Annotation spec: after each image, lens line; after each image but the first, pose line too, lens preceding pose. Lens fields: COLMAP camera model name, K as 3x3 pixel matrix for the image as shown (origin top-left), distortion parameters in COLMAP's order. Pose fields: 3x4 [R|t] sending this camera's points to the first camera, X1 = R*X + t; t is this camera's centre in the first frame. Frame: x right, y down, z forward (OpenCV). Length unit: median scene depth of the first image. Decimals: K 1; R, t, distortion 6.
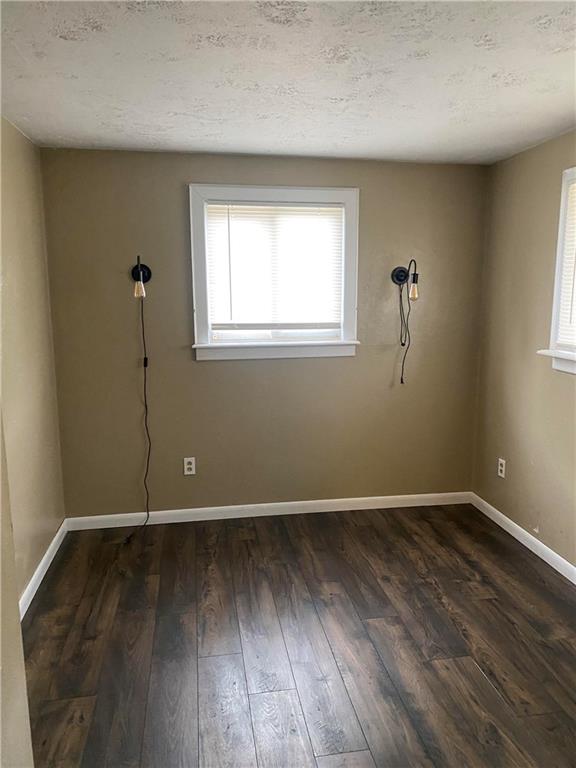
lens RADIAL K [[579.2, 0, 293.0], [0, 579.2, 371.8], [0, 0, 1]] dist [0.076301, -0.137891]
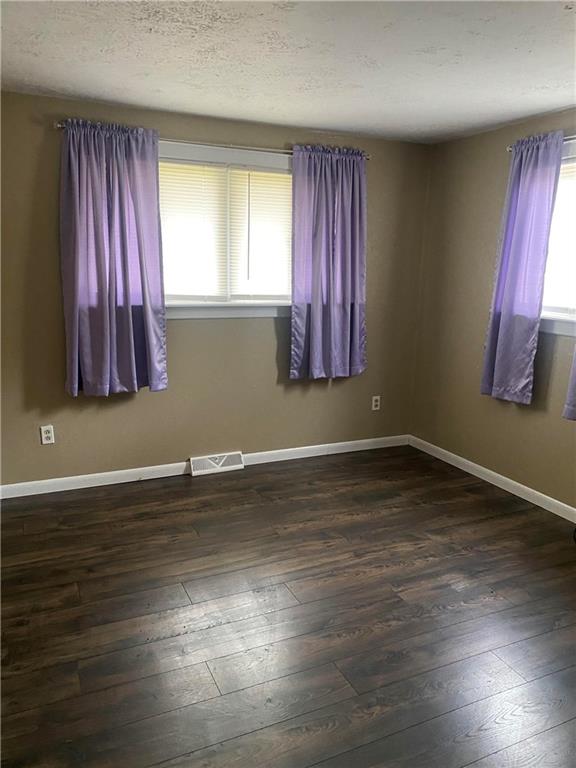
lens RADIAL K [[579.2, 0, 293.0], [0, 579.2, 371.8], [0, 0, 1]] dist [0.076301, -0.137891]
pose [[0.963733, -0.020870, 0.266049, -0.210205], [0.003835, 0.997917, 0.064390, 0.005456], [-0.266839, -0.061035, 0.961806, -0.038305]]
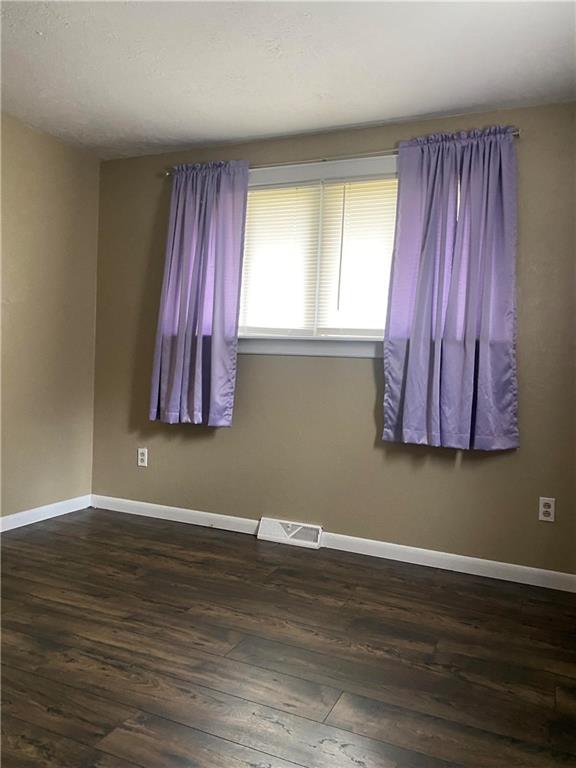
lens RADIAL K [[579.2, 0, 293.0], [0, 579.2, 371.8], [0, 0, 1]] dist [0.076301, -0.137891]
pose [[0.835789, 0.048013, -0.546948, 0.454375], [-0.119849, 0.988101, -0.096403, 0.093439], [0.535811, 0.146124, 0.831598, 0.283613]]
